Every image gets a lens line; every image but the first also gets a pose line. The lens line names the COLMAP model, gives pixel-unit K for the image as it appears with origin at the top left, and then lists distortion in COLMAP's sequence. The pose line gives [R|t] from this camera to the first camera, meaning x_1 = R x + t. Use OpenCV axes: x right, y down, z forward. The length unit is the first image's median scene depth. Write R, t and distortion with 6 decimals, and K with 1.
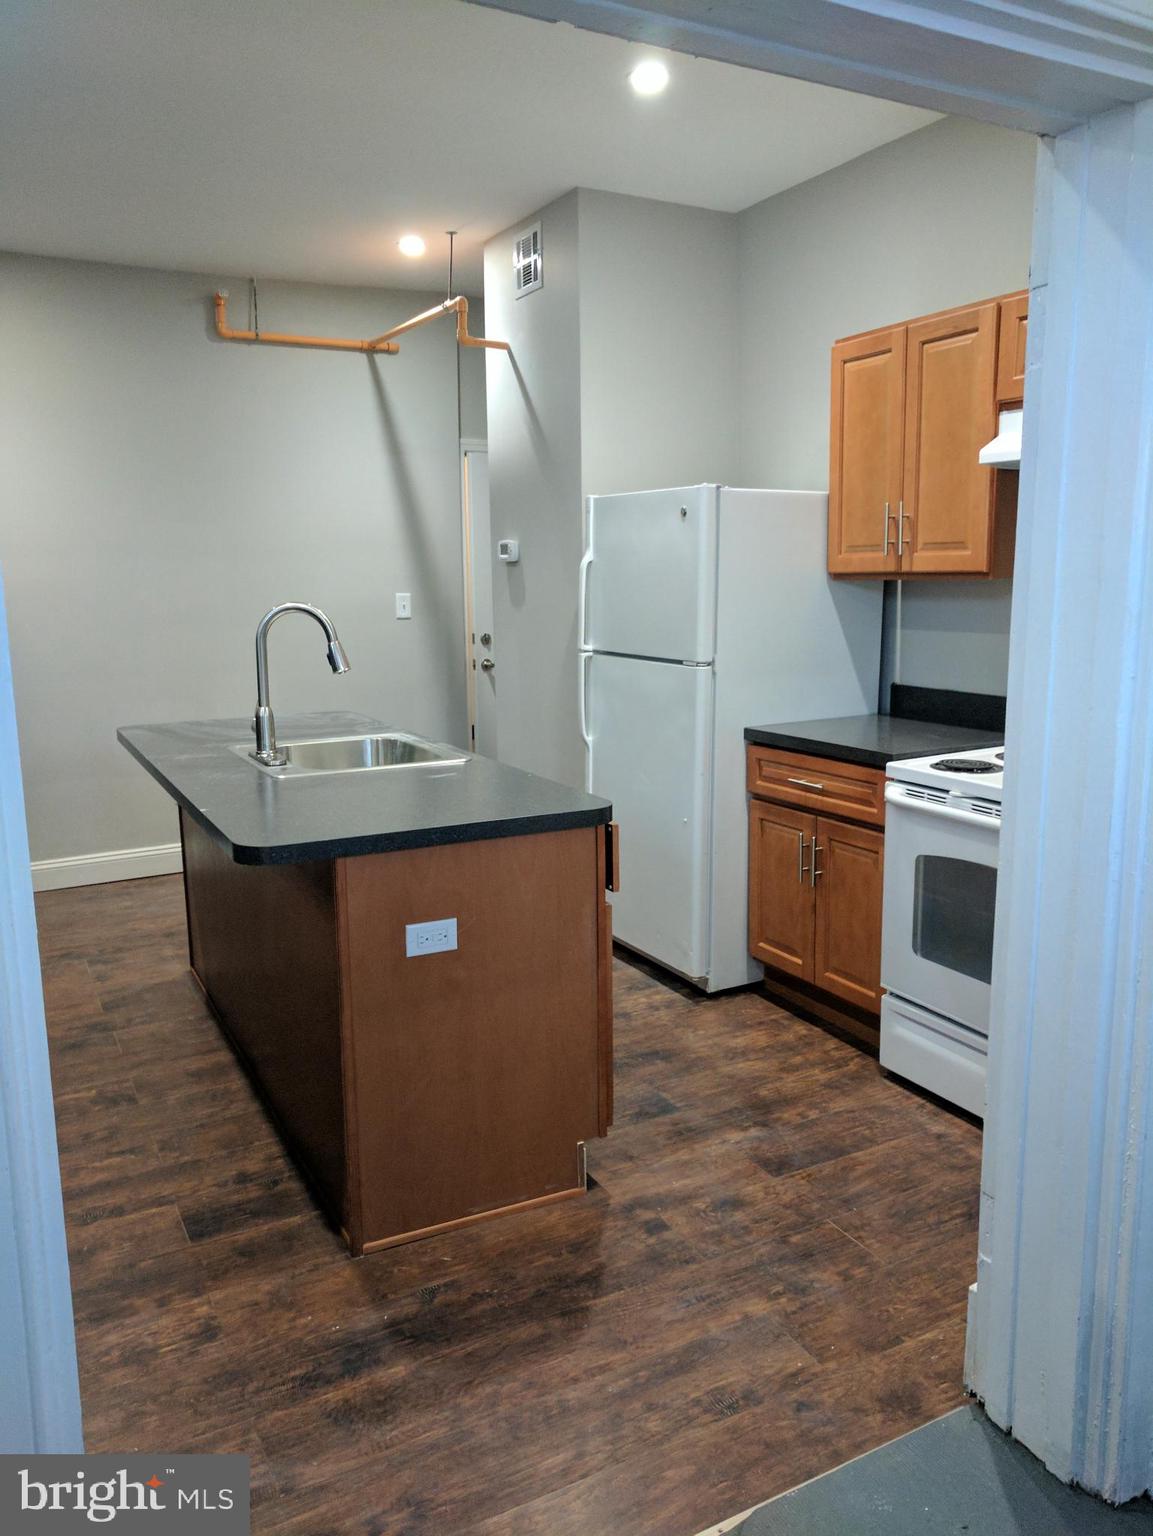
lens RADIAL K [[1148.1, 0, 576.5], [0, 1148.1, 768.0], [0, 0, 1]] dist [0.020079, -0.032915]
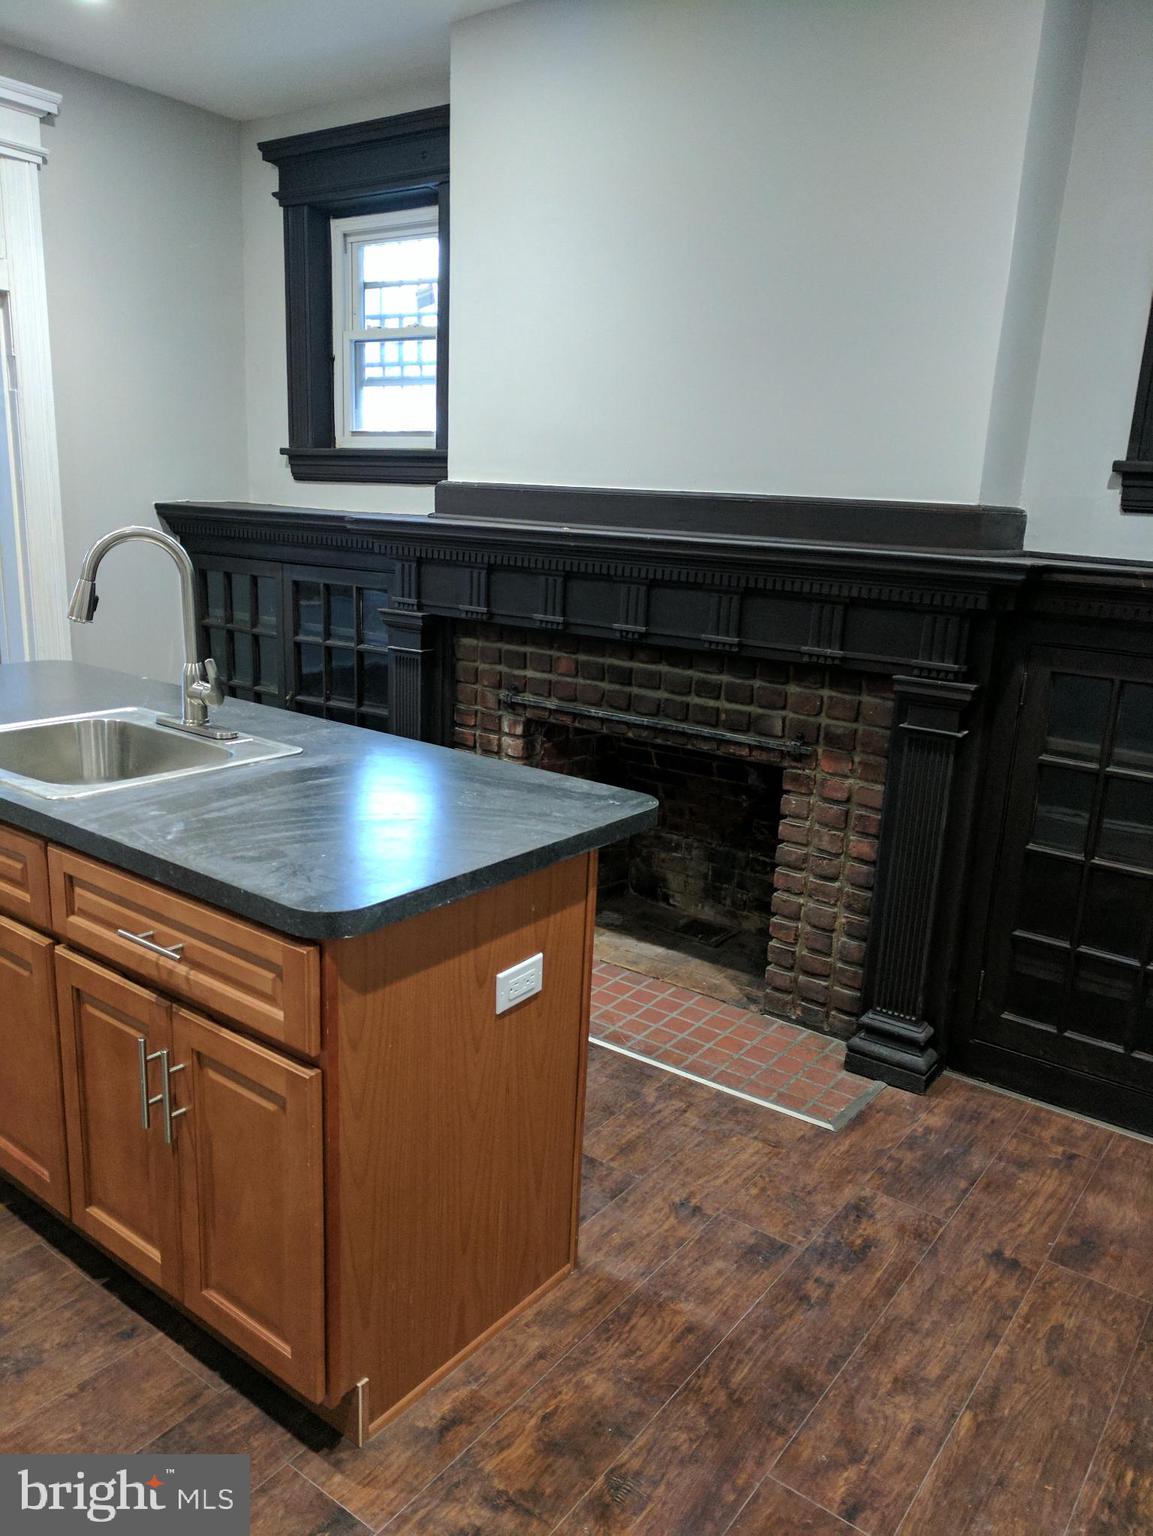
lens RADIAL K [[1148.1, 0, 576.5], [0, 1148.1, 768.0], [0, 0, 1]] dist [0.020079, -0.032915]
pose [[-0.906936, 0.086303, -0.412335, -0.170544], [-0.091133, 0.915420, 0.392048, -0.295235], [0.411294, 0.393139, -0.822362, 1.649412]]
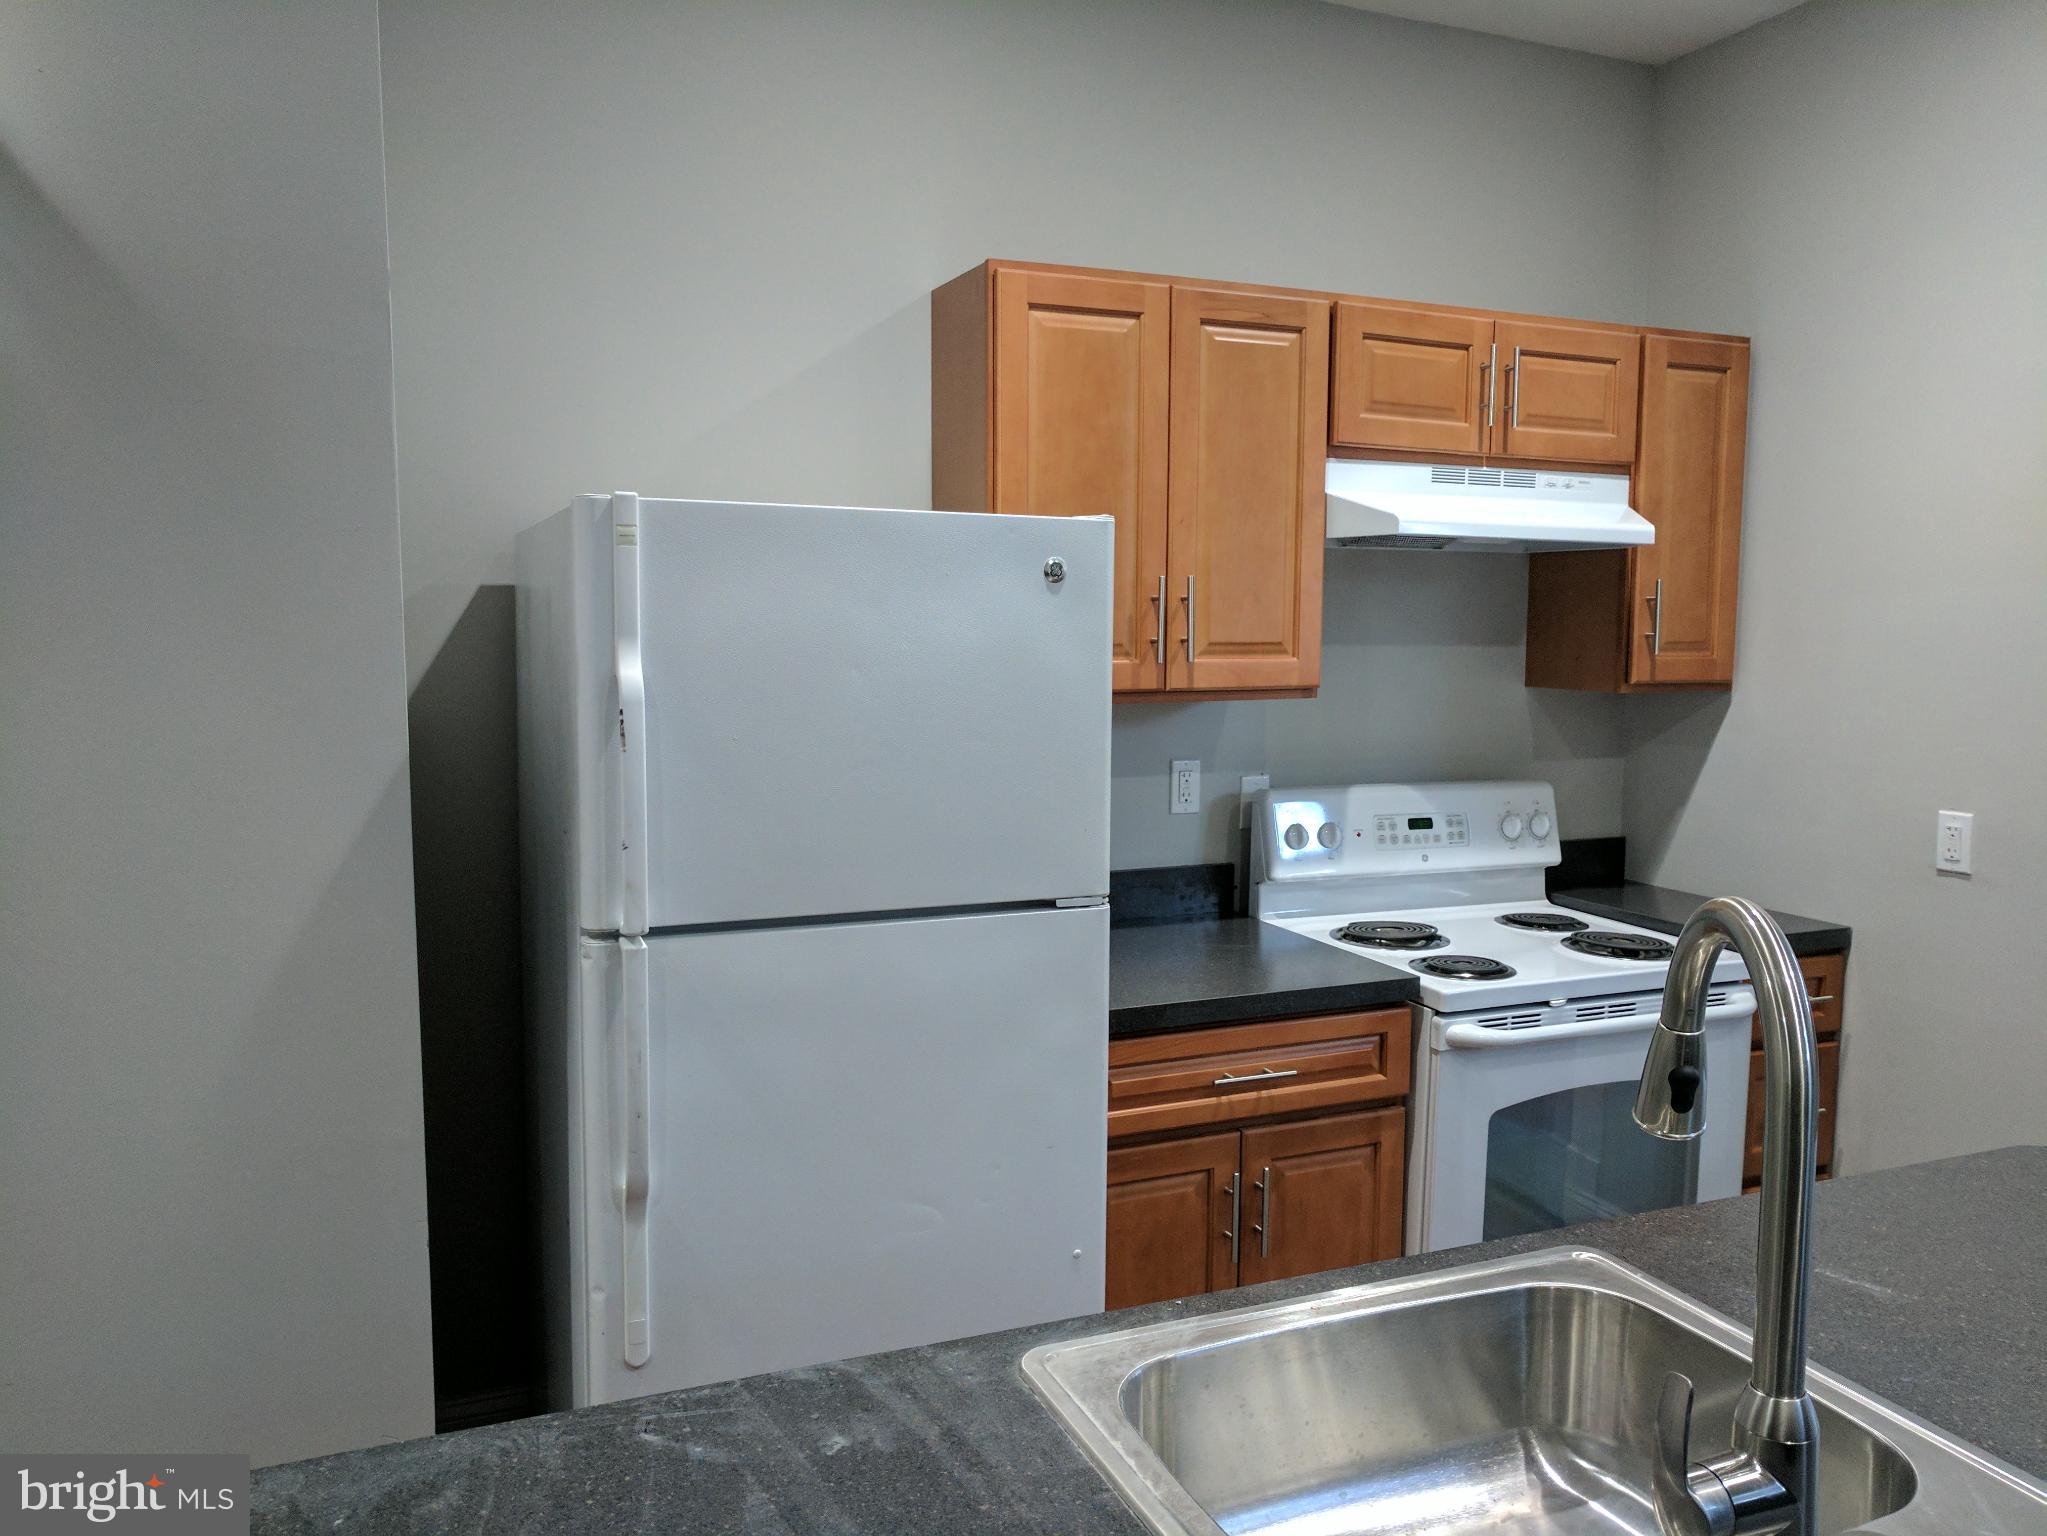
lens RADIAL K [[1530.0, 0, 1023.5], [0, 1530.0, 768.0], [0, 0, 1]] dist [0.020079, -0.032915]
pose [[0.087760, -0.086347, 0.992392, -0.529955], [0.150609, 0.985934, 0.072466, -0.203675], [-0.984690, 0.143104, 0.099530, 1.024519]]
